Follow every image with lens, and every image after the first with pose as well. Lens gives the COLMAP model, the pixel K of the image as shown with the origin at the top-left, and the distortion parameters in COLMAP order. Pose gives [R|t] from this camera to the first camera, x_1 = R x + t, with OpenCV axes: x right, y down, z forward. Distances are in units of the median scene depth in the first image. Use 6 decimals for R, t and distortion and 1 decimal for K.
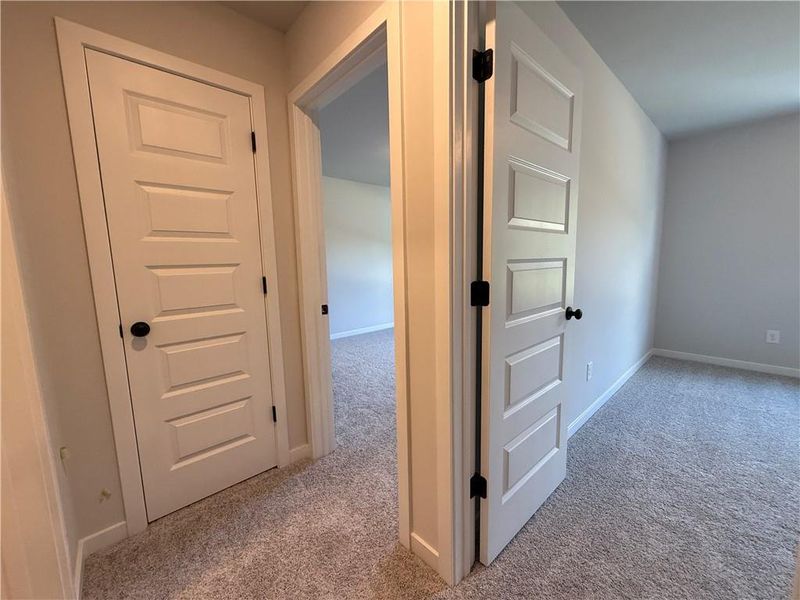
lens RADIAL K [[318.4, 0, 397.4], [0, 318.4, 300.5], [0, 0, 1]] dist [-0.000980, 0.000150]
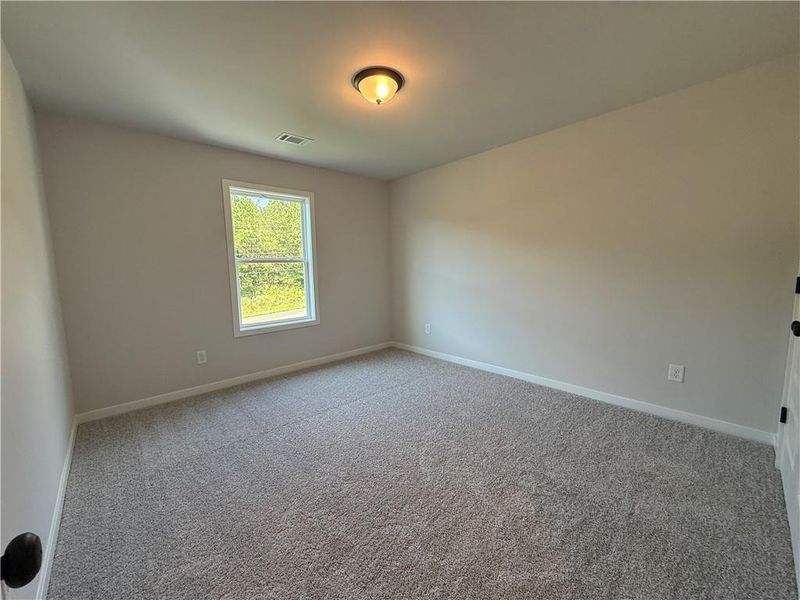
lens RADIAL K [[318.4, 0, 396.0], [0, 318.4, 298.9], [0, 0, 1]] dist [-0.000980, 0.000150]
pose [[-0.009307, -0.081597, 0.996622, 0.179390], [0.148338, 0.985525, 0.082073, -0.060020], [-0.988893, 0.148601, 0.002932, 0.358063]]
